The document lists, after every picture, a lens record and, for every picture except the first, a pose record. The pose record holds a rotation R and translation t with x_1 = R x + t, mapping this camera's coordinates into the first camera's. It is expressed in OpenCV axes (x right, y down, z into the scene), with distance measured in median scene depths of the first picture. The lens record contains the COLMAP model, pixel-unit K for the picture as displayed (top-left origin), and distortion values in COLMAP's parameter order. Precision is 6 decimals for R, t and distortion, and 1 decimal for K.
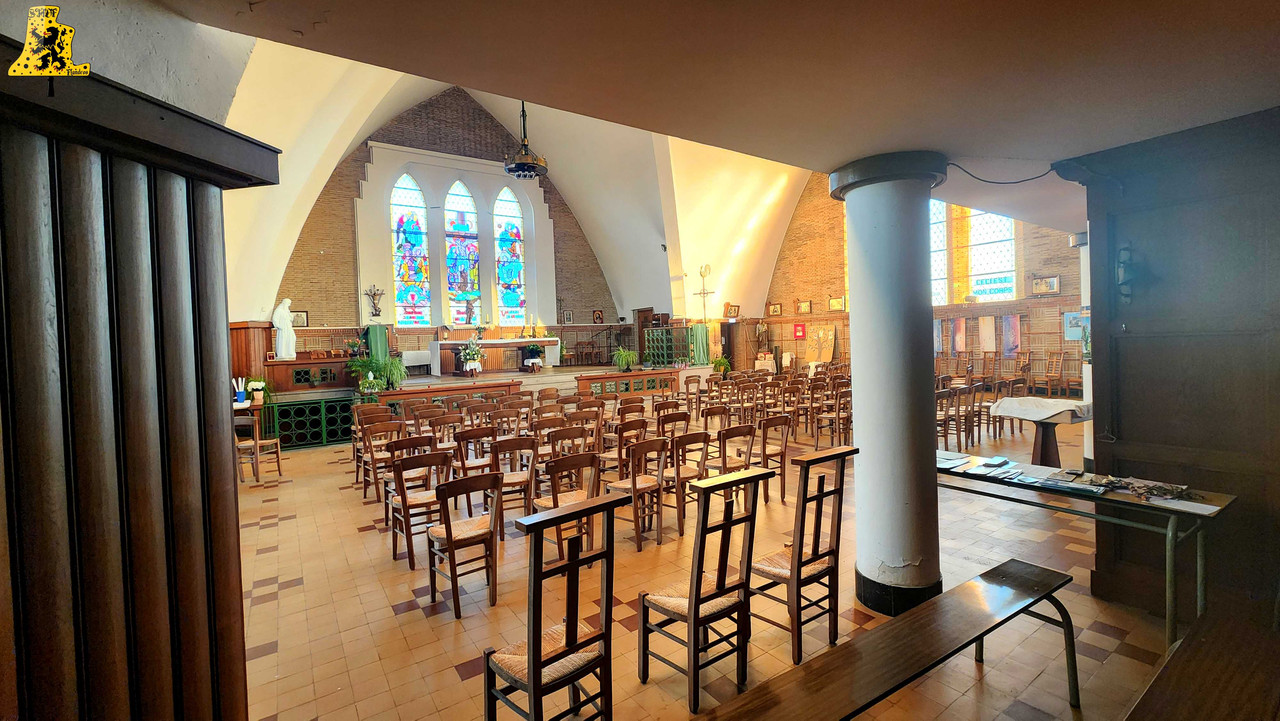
lens RADIAL K [[516.5, 0, 636.4], [0, 516.5, 356.6], [0, 0, 1]] dist [-0.003011, -0.000003]
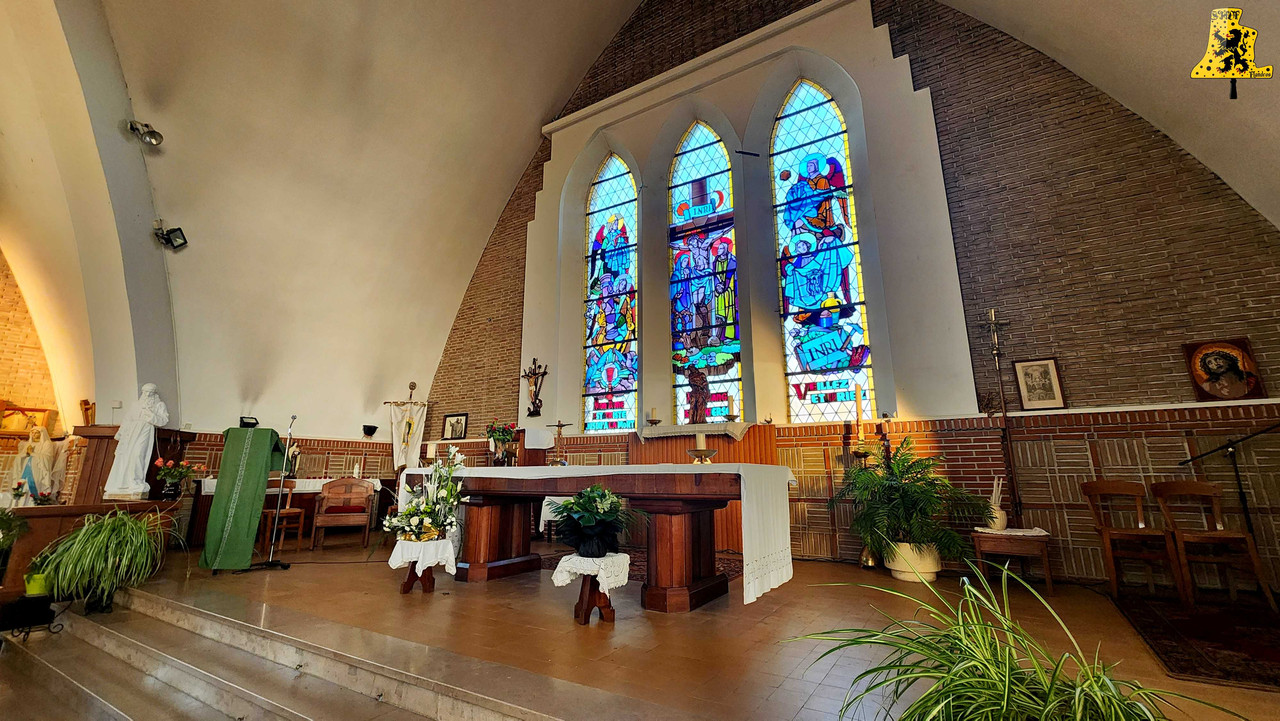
lens RADIAL K [[516.5, 0, 644.9], [0, 516.5, 356.9], [0, 0, 1]] dist [-0.003011, -0.000003]
pose [[0.419607, -0.169571, -0.891726, 0.021972], [-0.044248, 0.977406, -0.206685, -0.029812], [0.906627, 0.126184, 0.402624, 0.794293]]
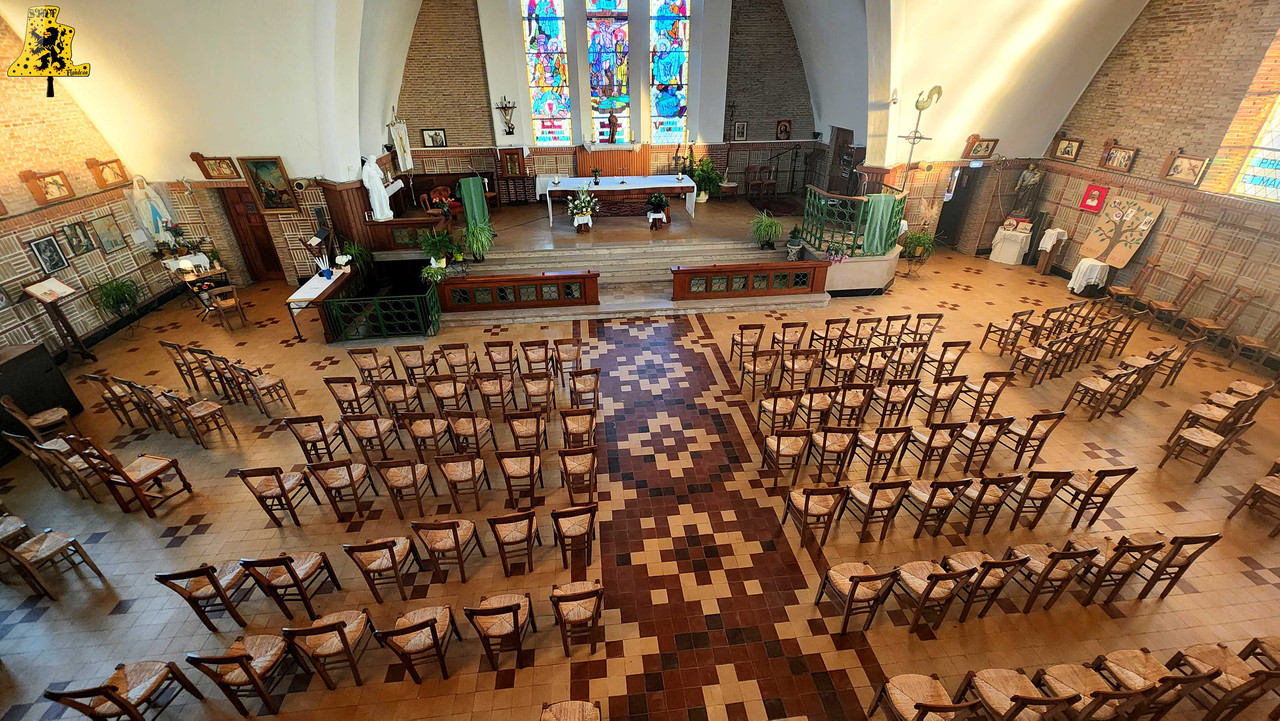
lens RADIAL K [[516.5, 0, 640.1], [0, 516.5, 351.9], [0, 0, 1]] dist [-0.003011, -0.000003]
pose [[0.884614, 0.250634, -0.393244, 0.133933], [-0.038262, 0.879452, 0.474447, -0.162852], [0.464752, -0.404655, 0.787565, 0.215700]]
